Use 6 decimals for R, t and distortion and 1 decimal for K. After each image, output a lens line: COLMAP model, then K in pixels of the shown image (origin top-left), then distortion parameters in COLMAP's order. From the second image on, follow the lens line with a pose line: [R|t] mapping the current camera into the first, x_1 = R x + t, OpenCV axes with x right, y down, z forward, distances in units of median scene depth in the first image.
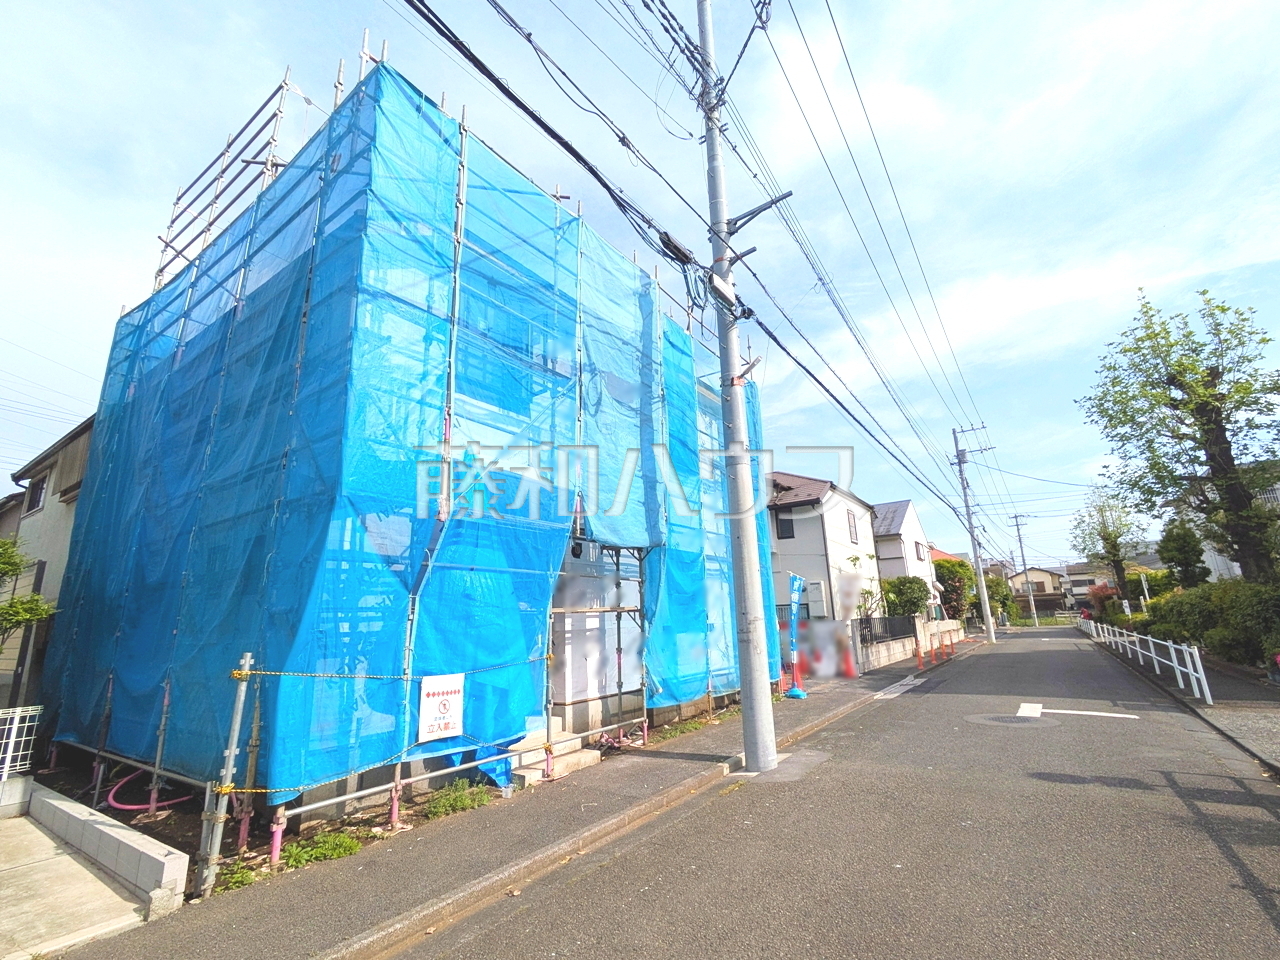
lens RADIAL K [[573.9, 0, 637.4], [0, 573.9, 461.5], [0, 0, 1]] dist [0.004251, -0.000413]
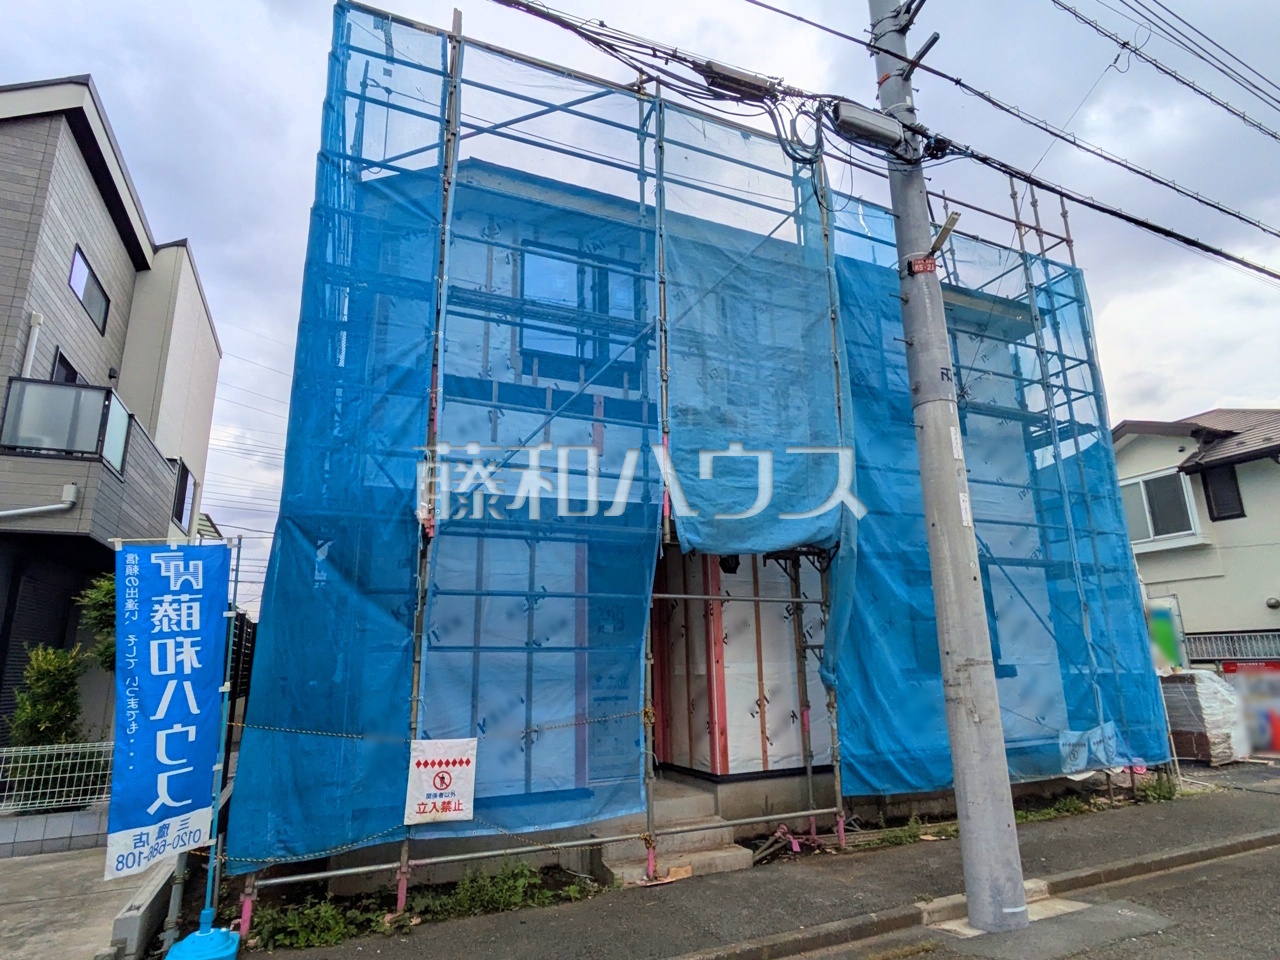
lens RADIAL K [[721.0, 0, 669.7], [0, 721.0, 476.5], [0, 0, 1]] dist [-0.001667, 0.000246]
pose [[0.872325, -0.108056, -0.476837, 0.282967], [0.124533, 0.992211, 0.002975, 0.042914], [0.472802, -0.061978, 0.878987, 0.208827]]
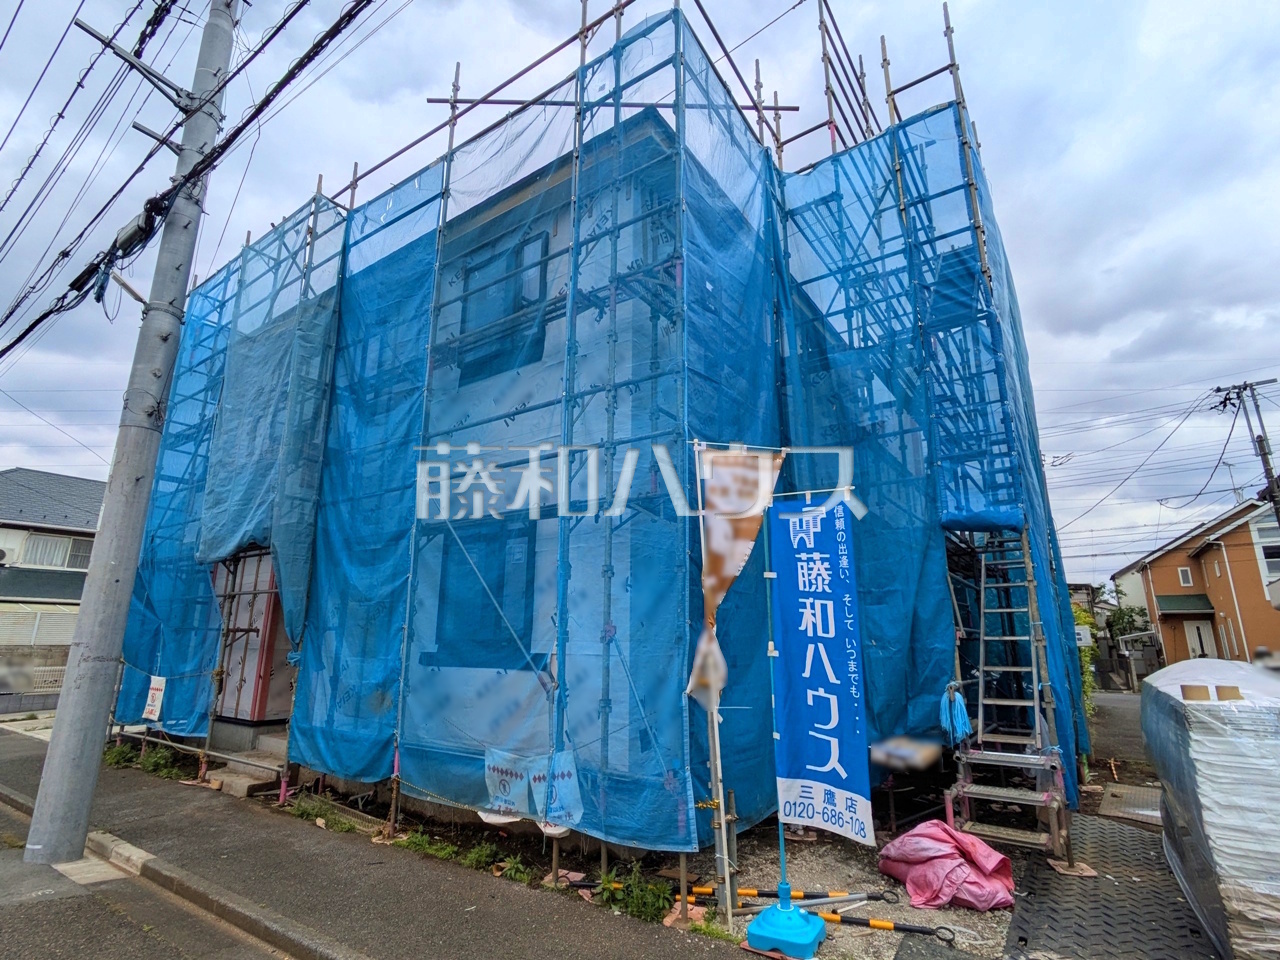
lens RADIAL K [[634.3, 0, 638.9], [0, 634.3, 487.8], [0, 0, 1]] dist [-0.000063, 0.001721]
pose [[0.007713, -0.211874, -0.977267, 0.922891], [0.259272, 0.944298, -0.202680, 0.393835], [0.965774, -0.251814, 0.062216, 1.518576]]
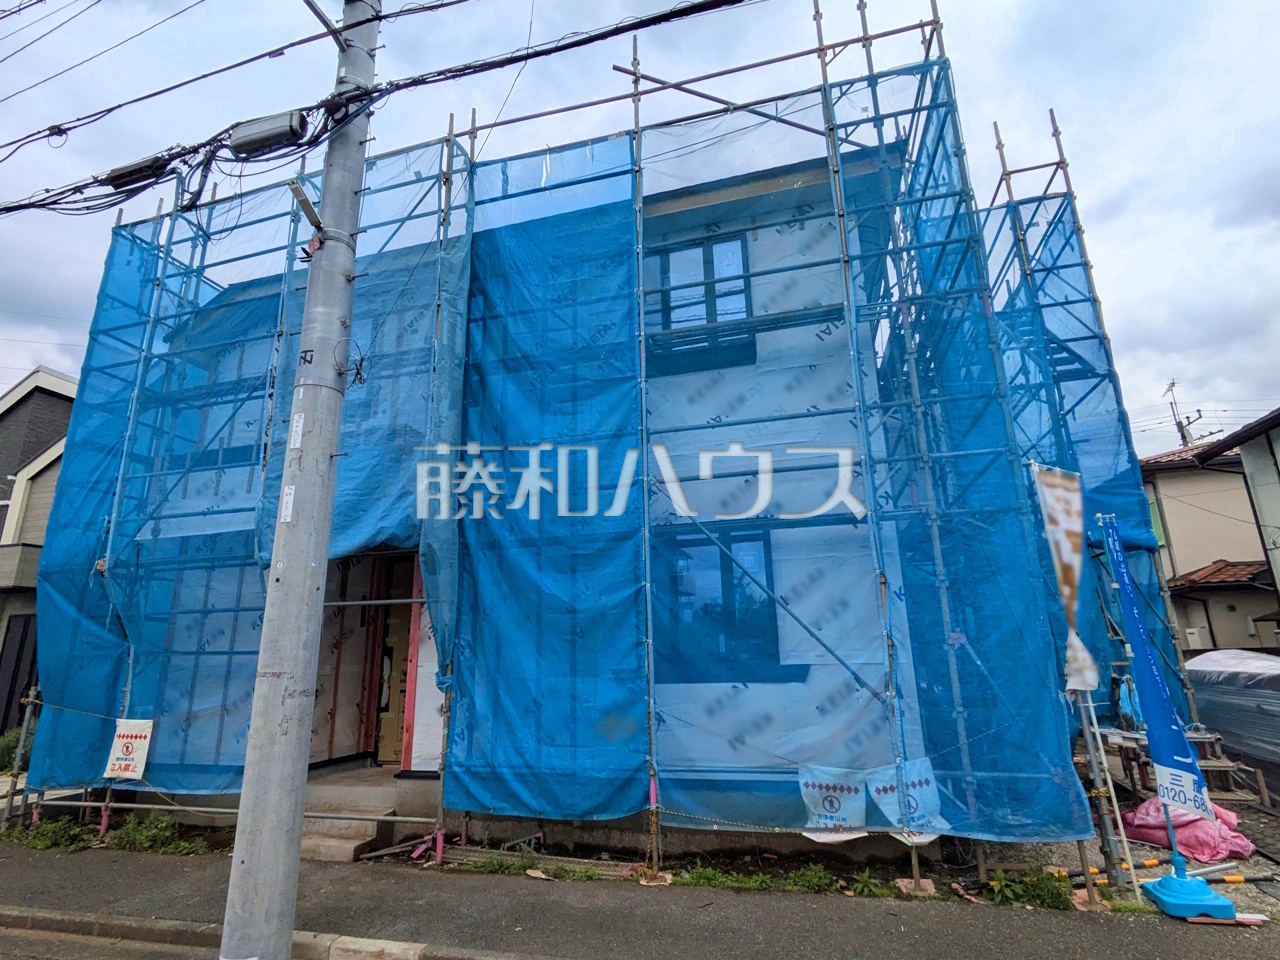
lens RADIAL K [[634.3, 0, 638.9], [0, 634.3, 487.8], [0, 0, 1]] dist [-0.000063, 0.001721]
pose [[0.345727, -0.218752, -0.912480, 0.803709], [0.263975, 0.955846, -0.129131, 0.254346], [0.900439, -0.196228, 0.388207, 1.017747]]
